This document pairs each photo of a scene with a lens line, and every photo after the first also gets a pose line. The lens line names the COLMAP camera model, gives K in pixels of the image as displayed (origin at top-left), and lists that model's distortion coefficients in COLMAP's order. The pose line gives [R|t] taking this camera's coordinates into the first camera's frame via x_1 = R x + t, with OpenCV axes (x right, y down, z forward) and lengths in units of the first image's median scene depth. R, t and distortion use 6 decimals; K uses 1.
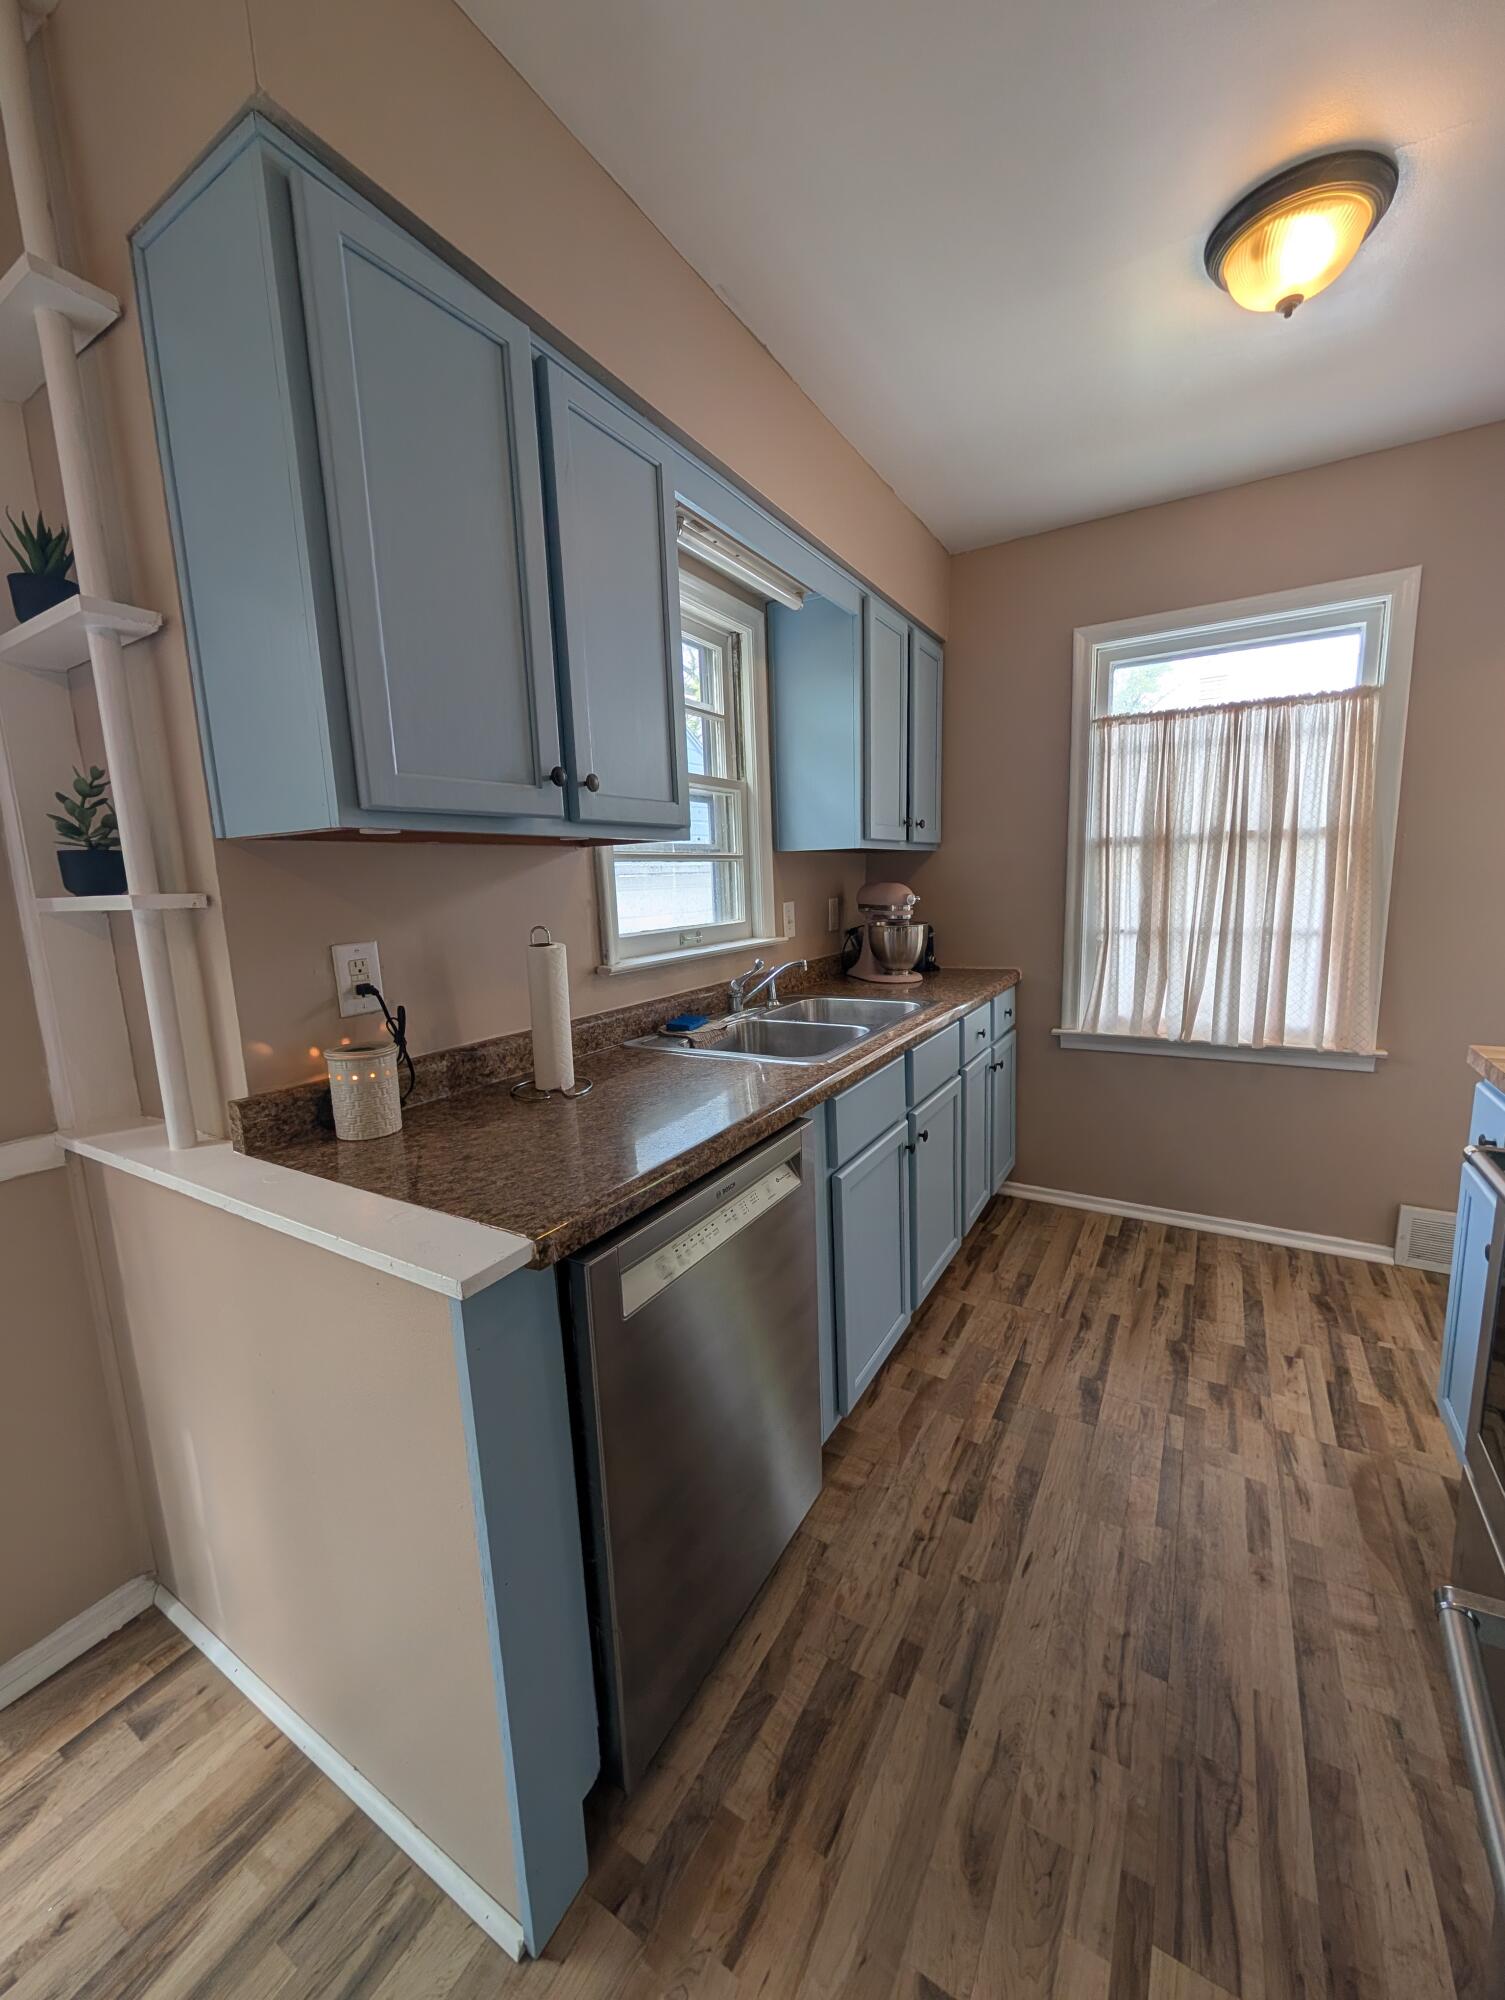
lens RADIAL K [[769.2, 0, 755.3], [0, 769.2, 997.8], [0, 0, 1]] dist [0.000845, 0.000196]
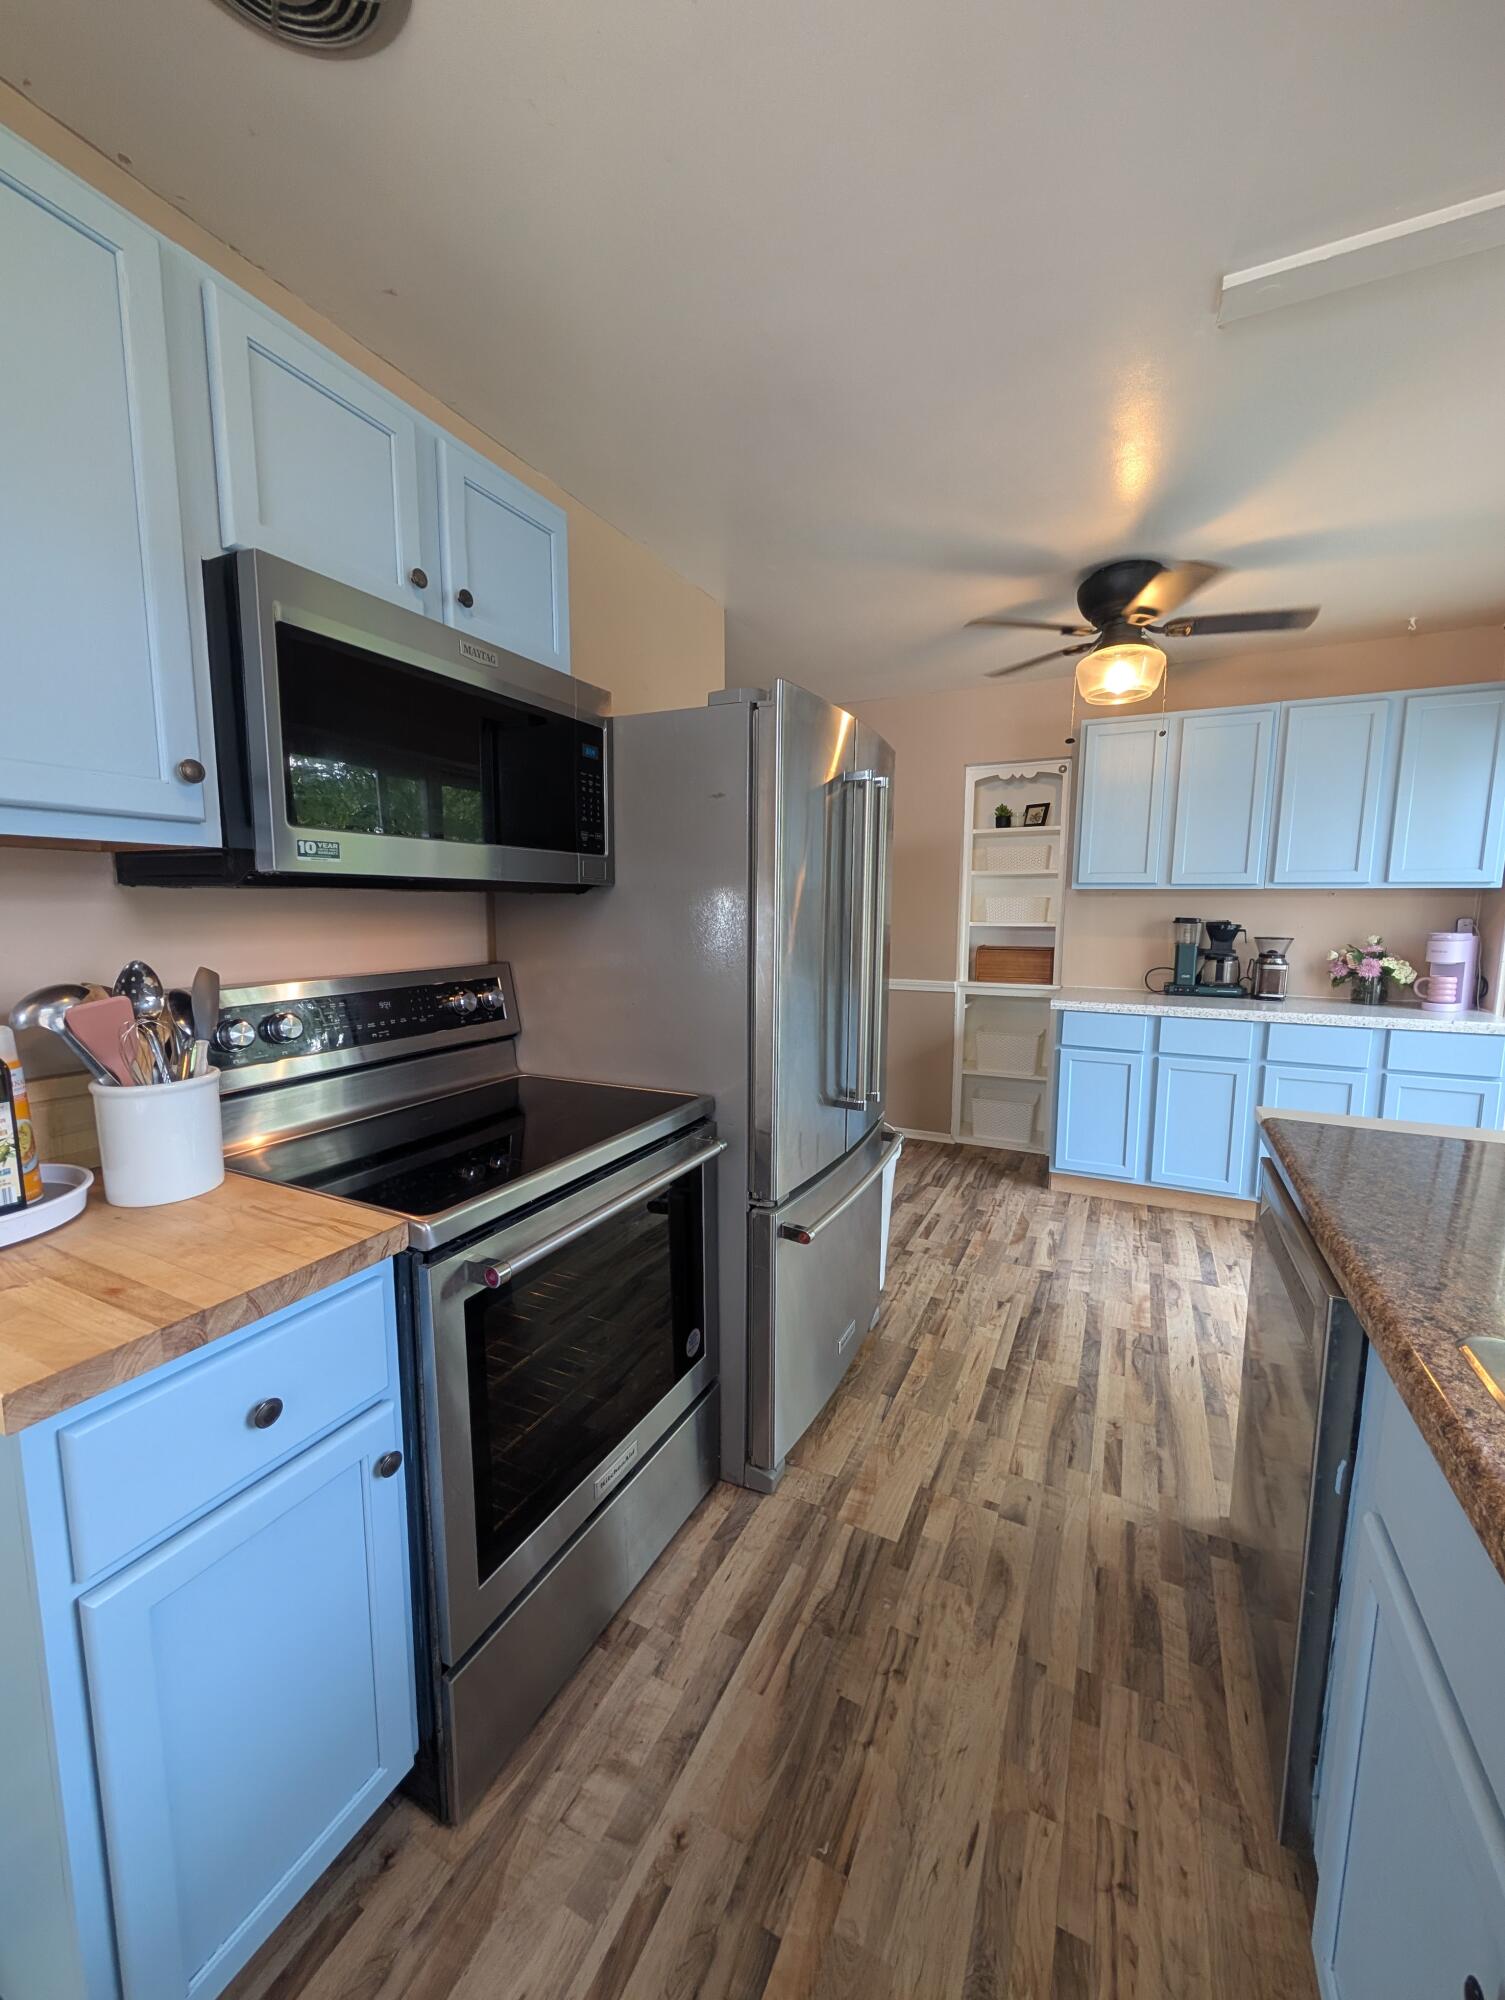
lens RADIAL K [[769.2, 0, 752.5], [0, 769.2, 999.5], [0, 0, 1]] dist [0.000845, 0.000196]
pose [[-0.996697, 0.038465, -0.071530, 0.728405], [0.017007, 0.960055, 0.279293, -0.337420], [0.079416, 0.277154, -0.957538, 1.822142]]
